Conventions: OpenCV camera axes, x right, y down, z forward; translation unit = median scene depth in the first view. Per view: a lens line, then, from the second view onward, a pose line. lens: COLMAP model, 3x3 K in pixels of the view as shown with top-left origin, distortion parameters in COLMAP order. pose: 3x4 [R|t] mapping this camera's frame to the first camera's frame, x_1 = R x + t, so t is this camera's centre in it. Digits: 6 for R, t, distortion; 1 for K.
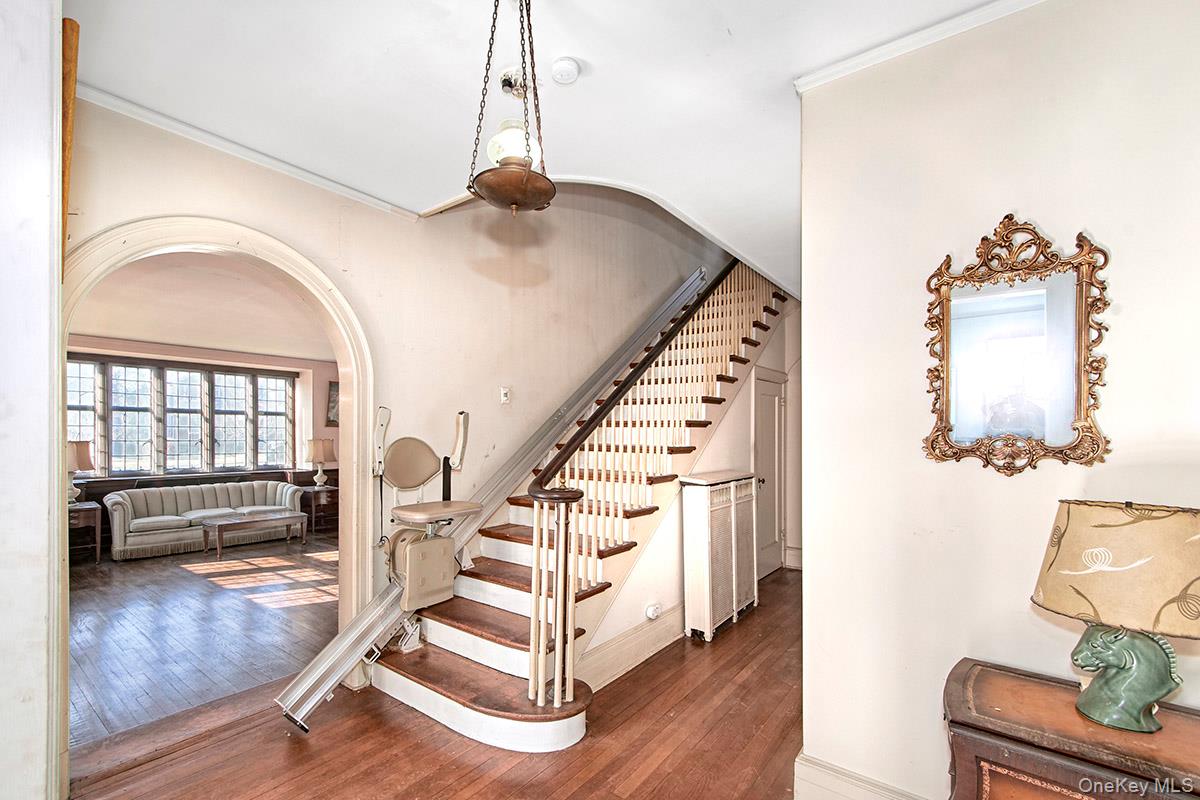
lens RADIAL K [[525.9, 0, 600.7], [0, 525.9, 431.7], [0, 0, 1]] dist [-0.000431, -0.000121]
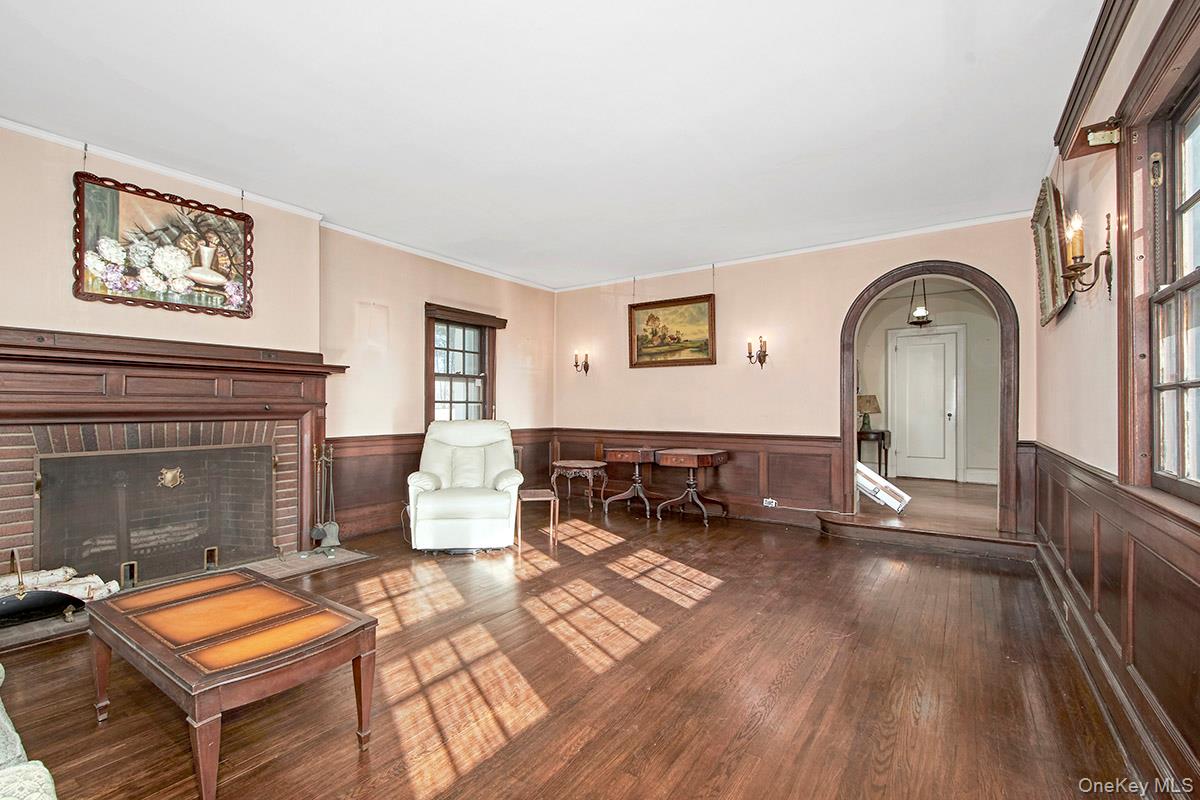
lens RADIAL K [[519.0, 0, 600.0], [0, 519.0, 400.0], [0, 0, 1]] dist [0.000720, 0.000012]
pose [[-0.045516, 0.014838, 0.998853, -0.787314], [-0.004583, 0.999876, -0.015062, 0.048817], [-0.998953, -0.005263, -0.045442, 0.695934]]
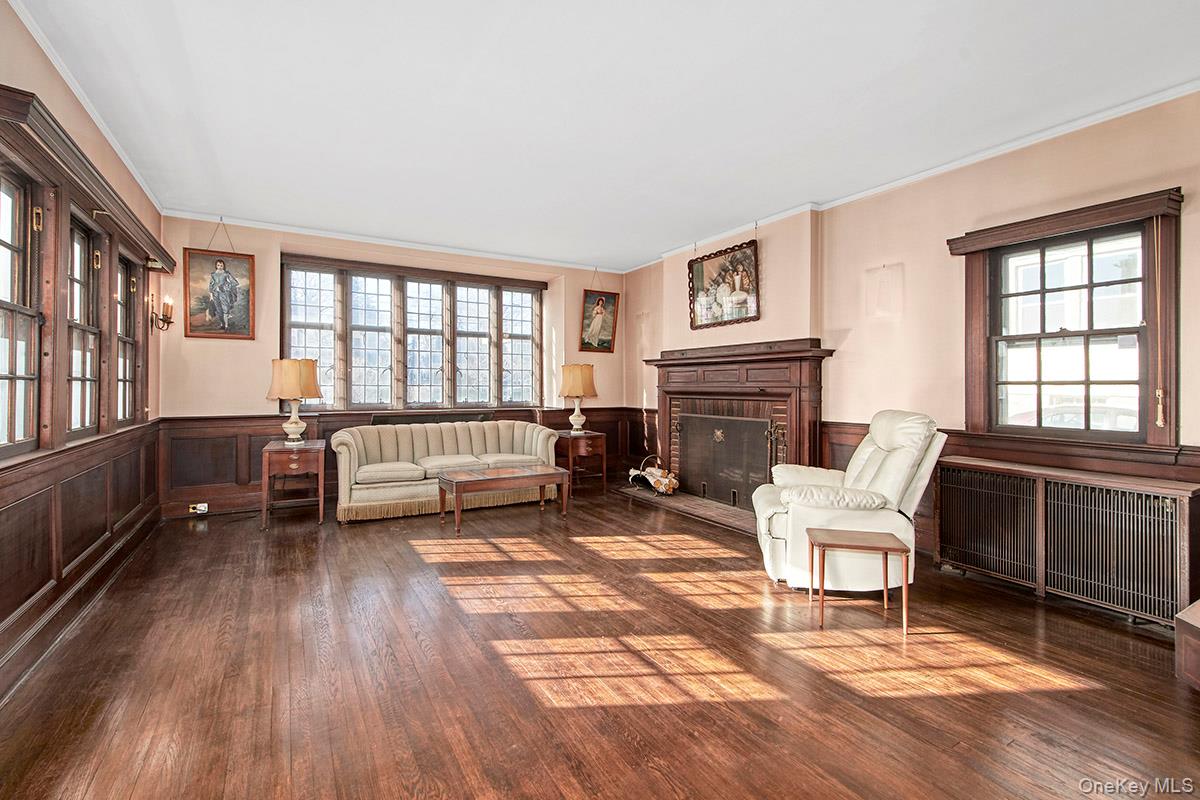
lens RADIAL K [[537.5, 0, 592.4], [0, 537.5, 385.3], [0, 0, 1]] dist [0.001087, 0.000071]
pose [[0.921219, 0.000818, -0.389044, -0.242293], [0.000607, 0.999994, 0.003538, 0.042004], [0.389044, -0.003496, 0.921213, 0.351520]]
